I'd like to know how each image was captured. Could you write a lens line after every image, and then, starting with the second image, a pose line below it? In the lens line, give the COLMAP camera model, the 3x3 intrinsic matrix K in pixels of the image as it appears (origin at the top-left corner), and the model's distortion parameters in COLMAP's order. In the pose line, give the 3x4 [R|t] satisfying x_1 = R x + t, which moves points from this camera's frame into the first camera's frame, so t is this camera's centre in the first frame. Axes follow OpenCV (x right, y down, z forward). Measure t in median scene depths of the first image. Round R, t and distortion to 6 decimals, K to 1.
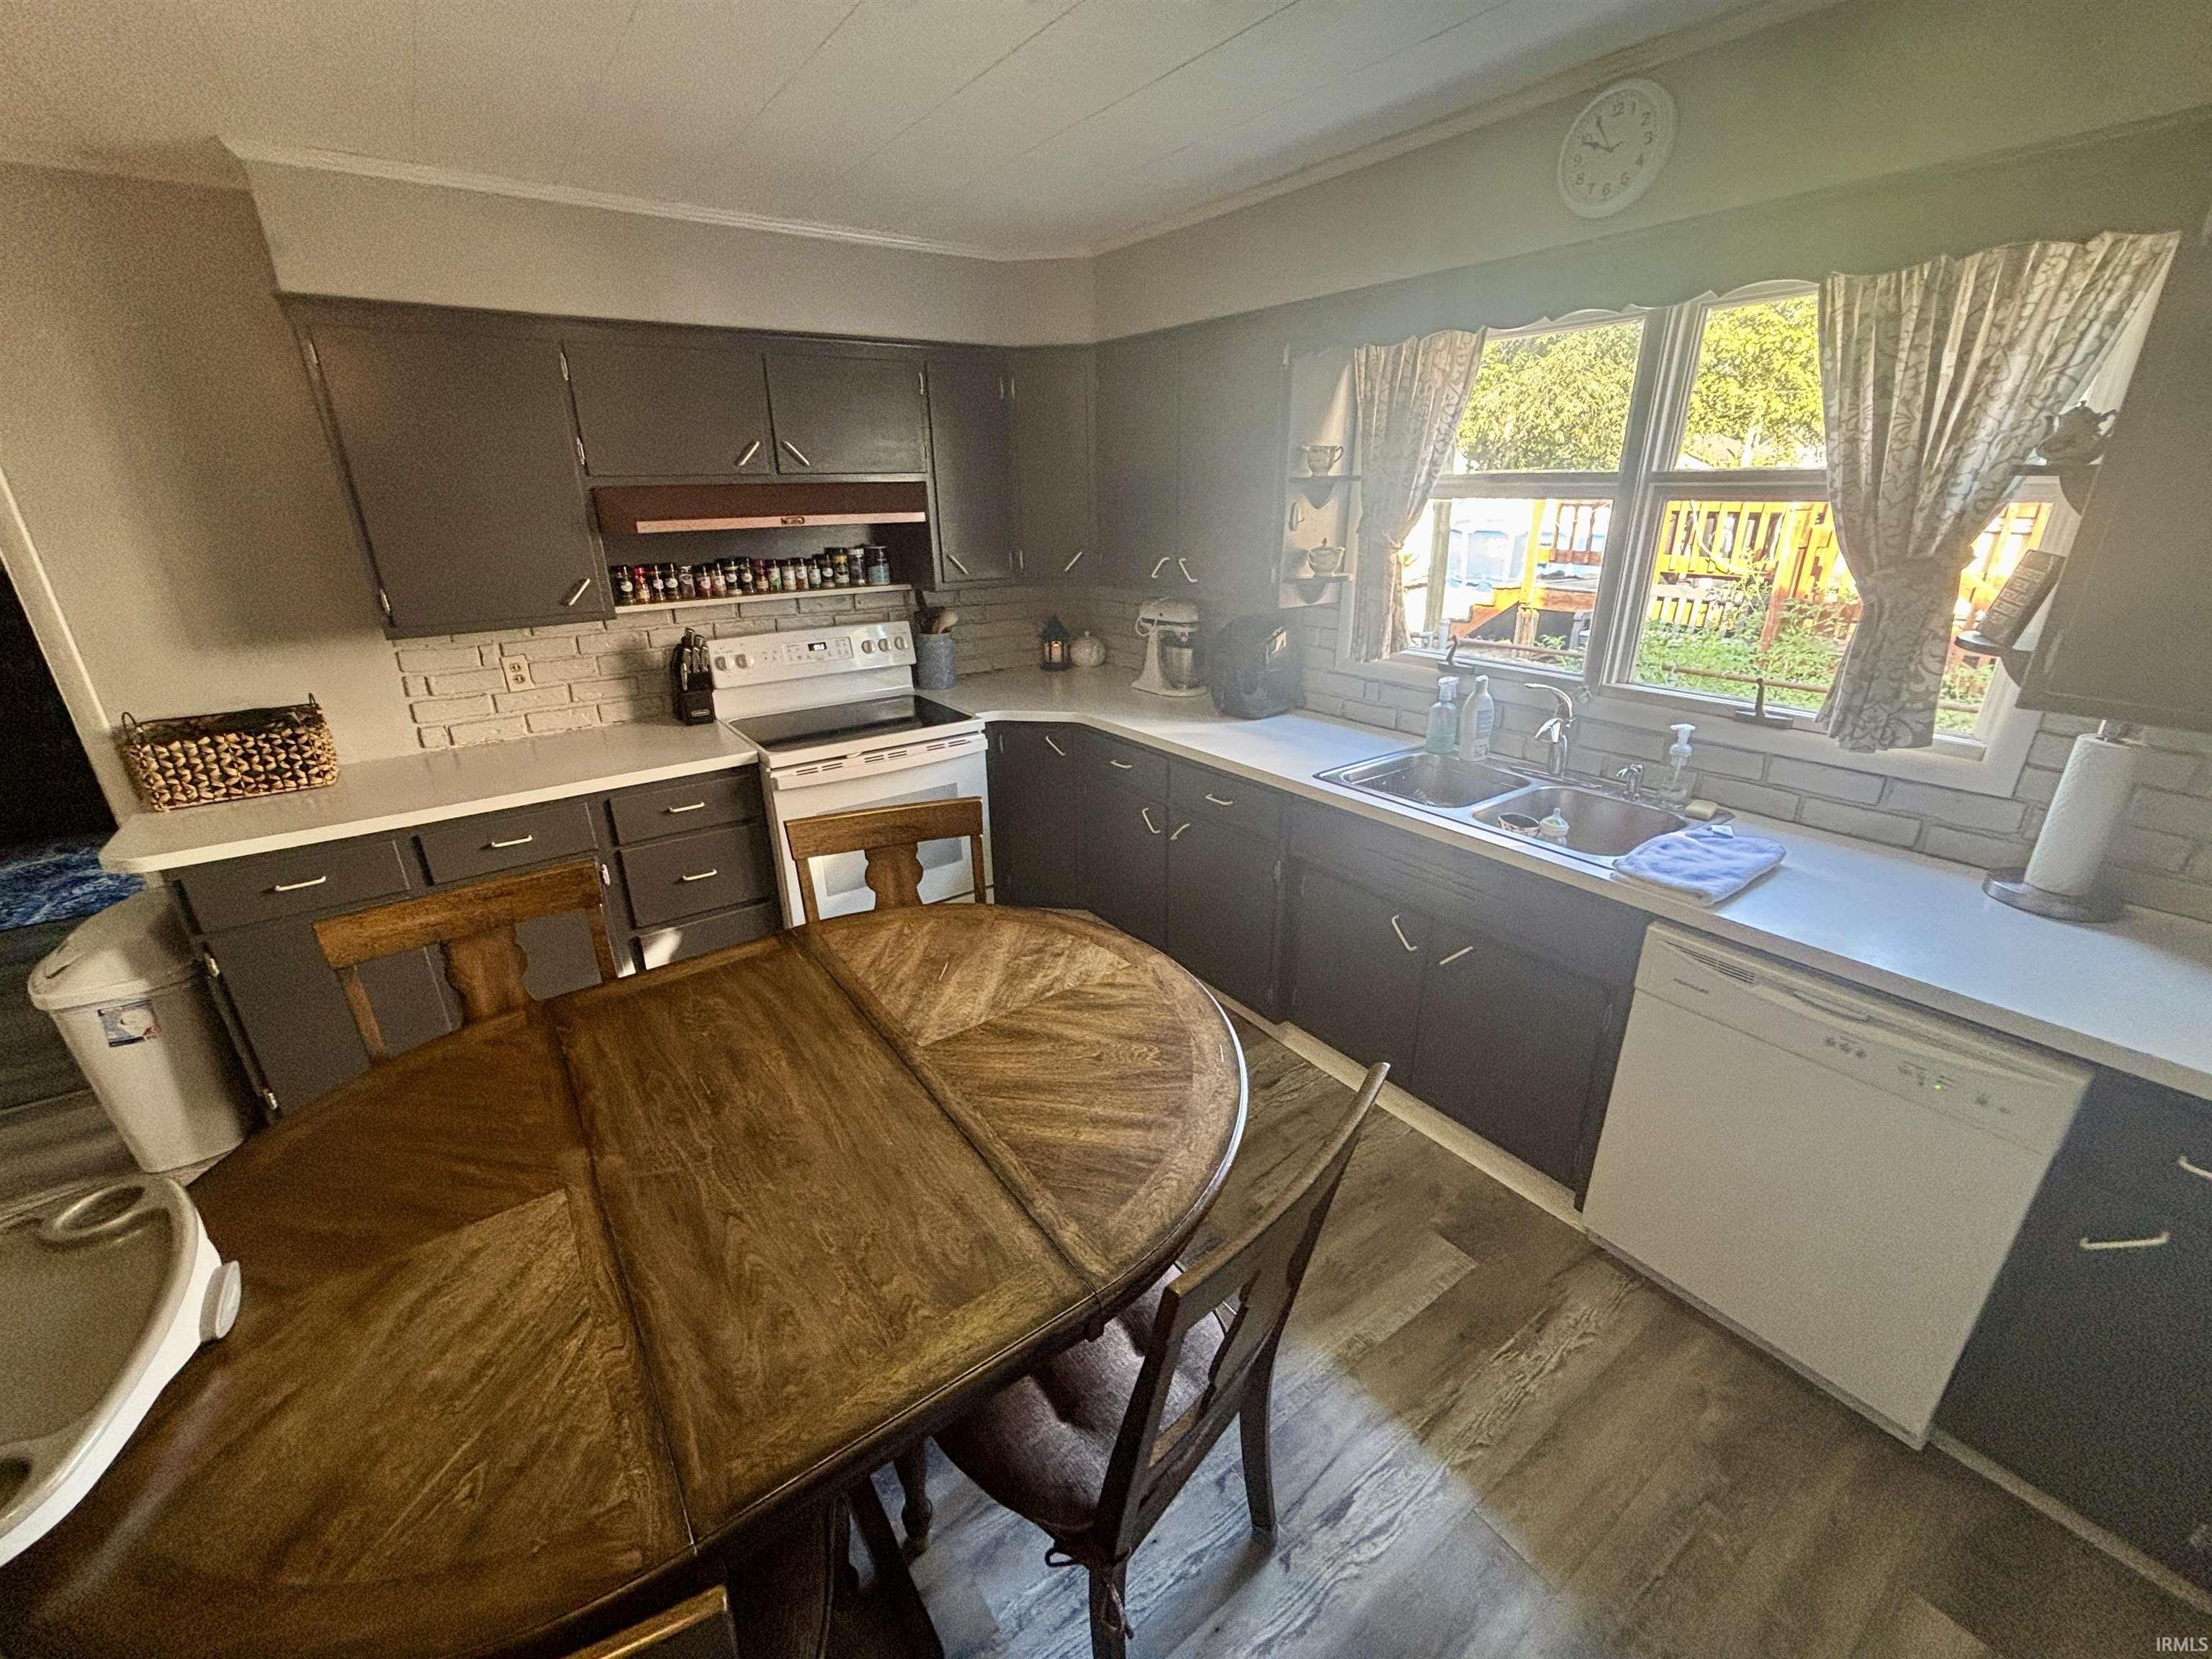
lens RADIAL K [[895.2, 0, 1100.1], [0, 895.2, 824.4], [0, 0, 1]] dist [-0.001628, 0.000080]
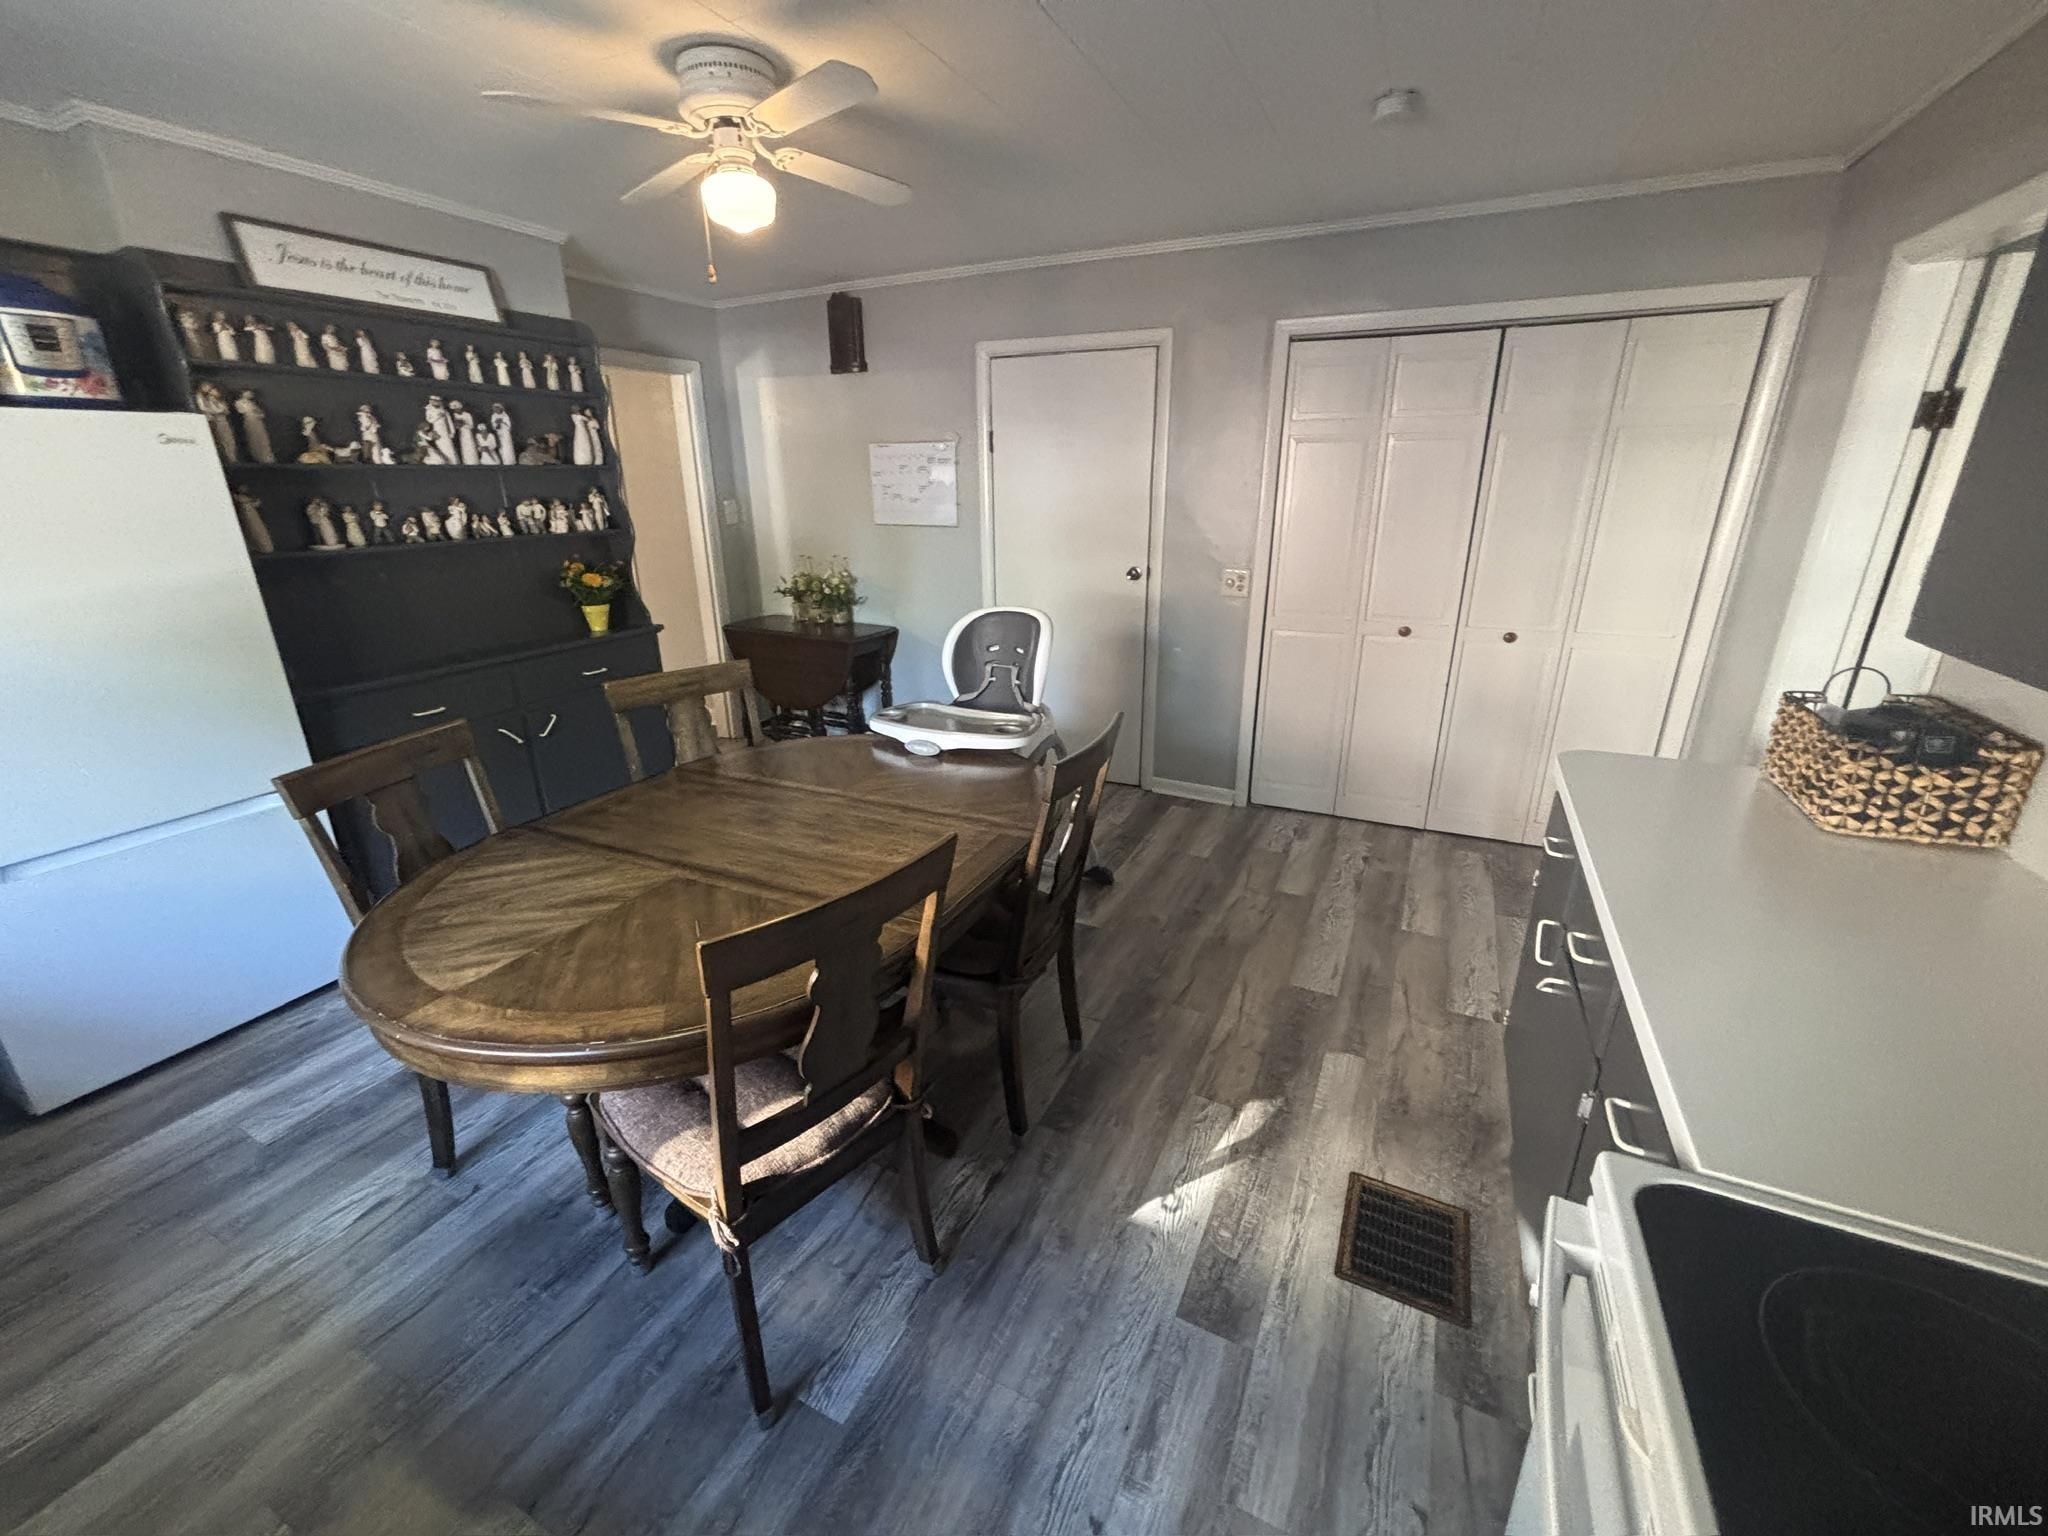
lens RADIAL K [[828.8, 0, 1018.6], [0, 828.8, 763.3], [0, 0, 1]] dist [-0.001628, 0.000080]
pose [[-0.881054, 0.173833, -0.439917, -0.086267], [-0.151956, 0.776711, 0.611252, -0.370858], [0.447944, 0.605394, -0.657909, 1.124615]]
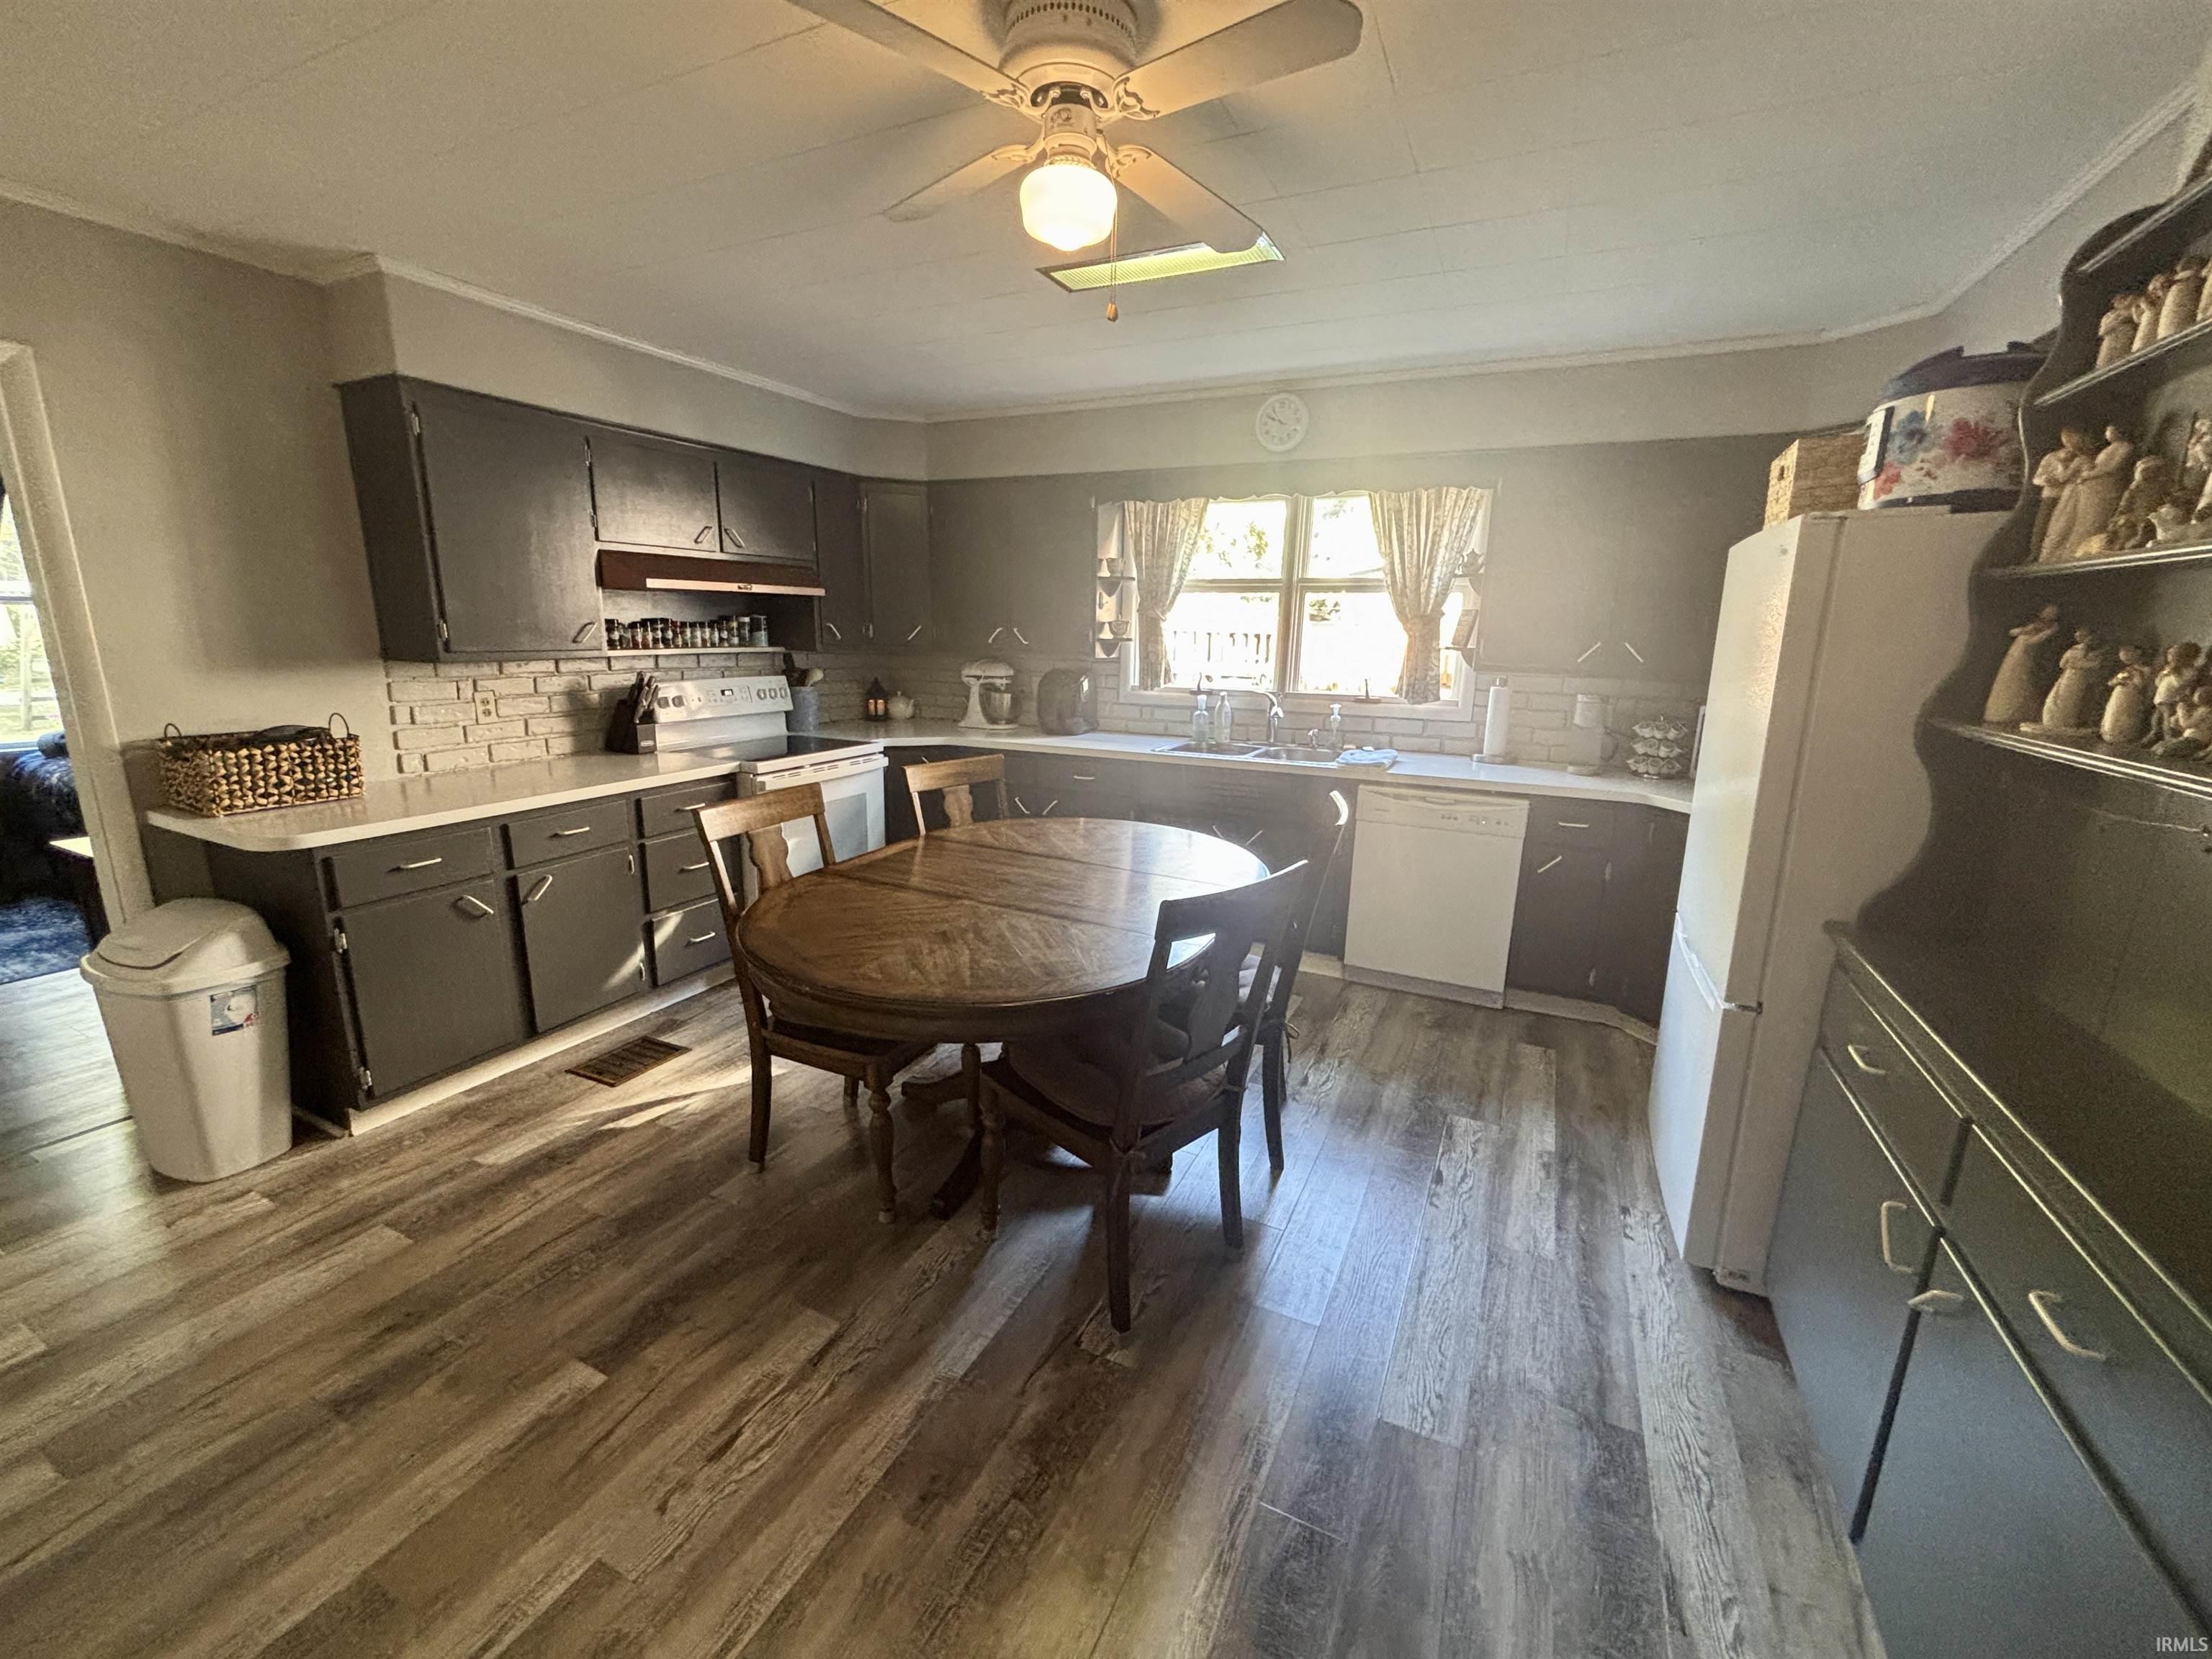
lens RADIAL K [[895.2, 0, 1100.1], [0, 895.2, 824.4], [0, 0, 1]] dist [-0.001628, 0.000080]
pose [[0.880561, -0.074575, 0.468028, -0.600436], [0.139063, 0.984730, -0.104731, 0.230761], [-0.453071, 0.157307, 0.877486, -0.347747]]
